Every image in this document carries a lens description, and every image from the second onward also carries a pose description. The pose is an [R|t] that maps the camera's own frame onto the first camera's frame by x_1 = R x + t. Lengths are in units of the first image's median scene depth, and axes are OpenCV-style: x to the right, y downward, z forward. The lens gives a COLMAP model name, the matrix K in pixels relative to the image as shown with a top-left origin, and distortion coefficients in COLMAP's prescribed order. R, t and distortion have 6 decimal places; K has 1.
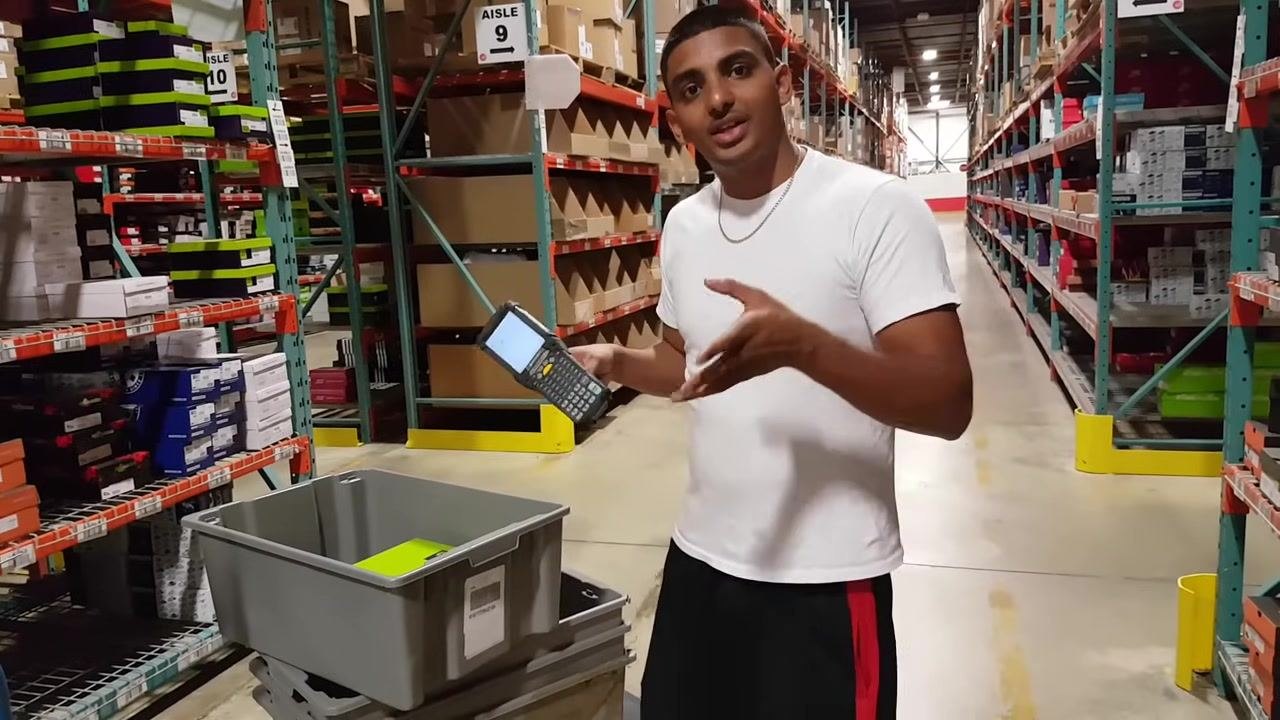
lens RADIAL K [[979.9, 0, 633.3], [0, 979.9, 356.4], [0, 0, 1]] dist [0.219534, -0.392453]
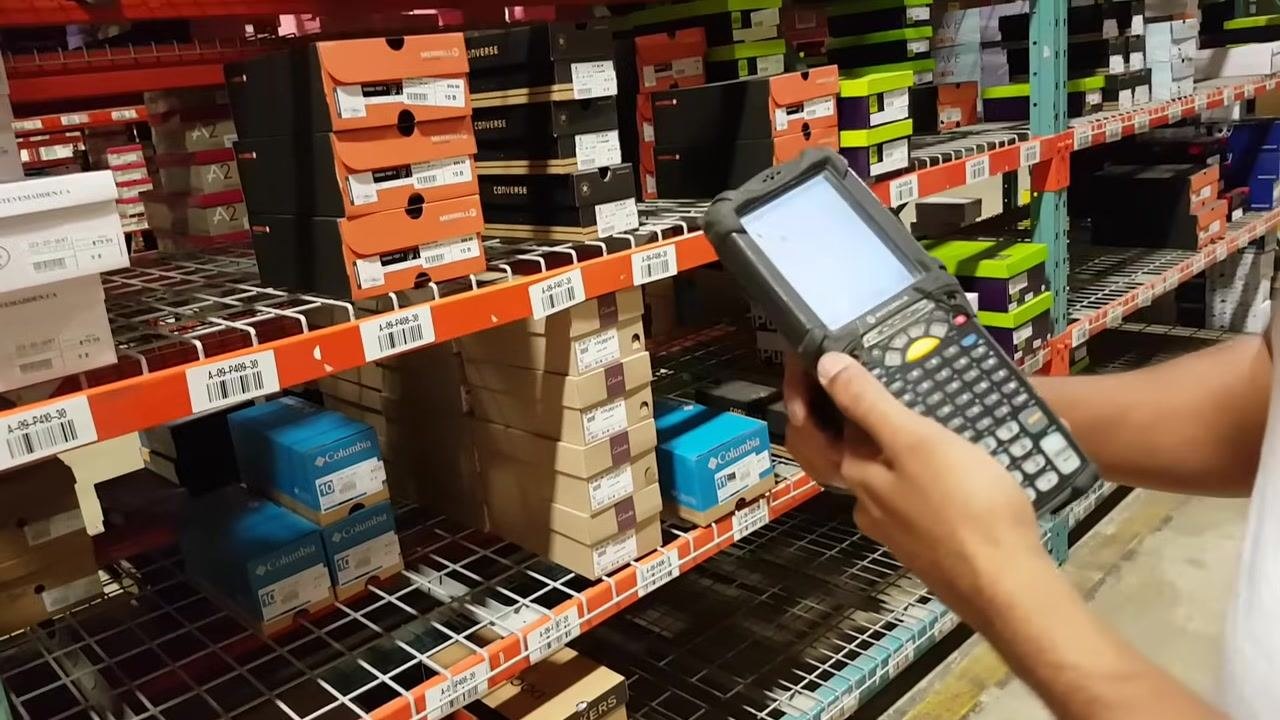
lens RADIAL K [[983.1, 0, 641.3], [0, 983.1, 345.0], [0, 0, 1]] dist [0.232060, -0.388735]
pose [[0.878990, 0.074660, -0.470959, -0.273508], [-0.005097, 0.989081, 0.147284, 0.053982], [0.476813, -0.127060, 0.869773, -0.244710]]
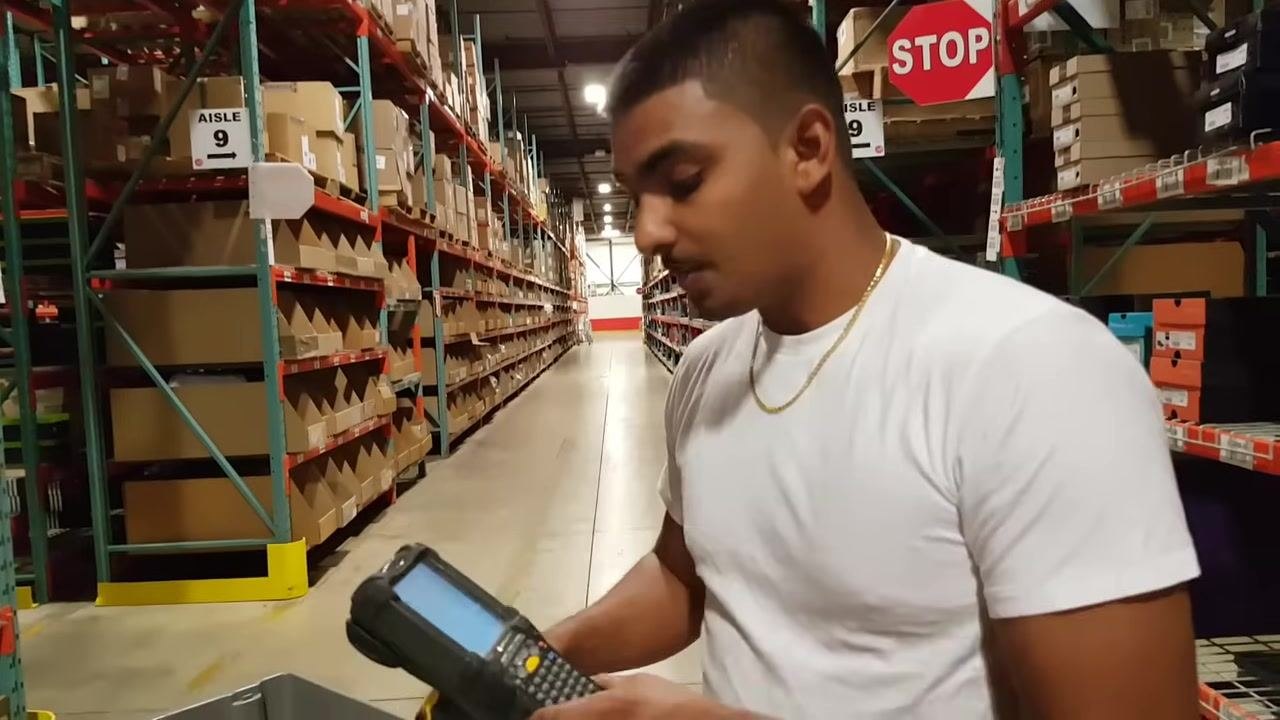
lens RADIAL K [[973.3, 0, 630.4], [0, 973.3, 375.8], [0, 0, 1]] dist [0.156049, -0.270497]
pose [[0.951305, -0.015095, 0.307881, -0.056384], [0.044878, 0.994940, -0.089887, -0.007237], [-0.304967, 0.099327, 0.947169, 0.044811]]
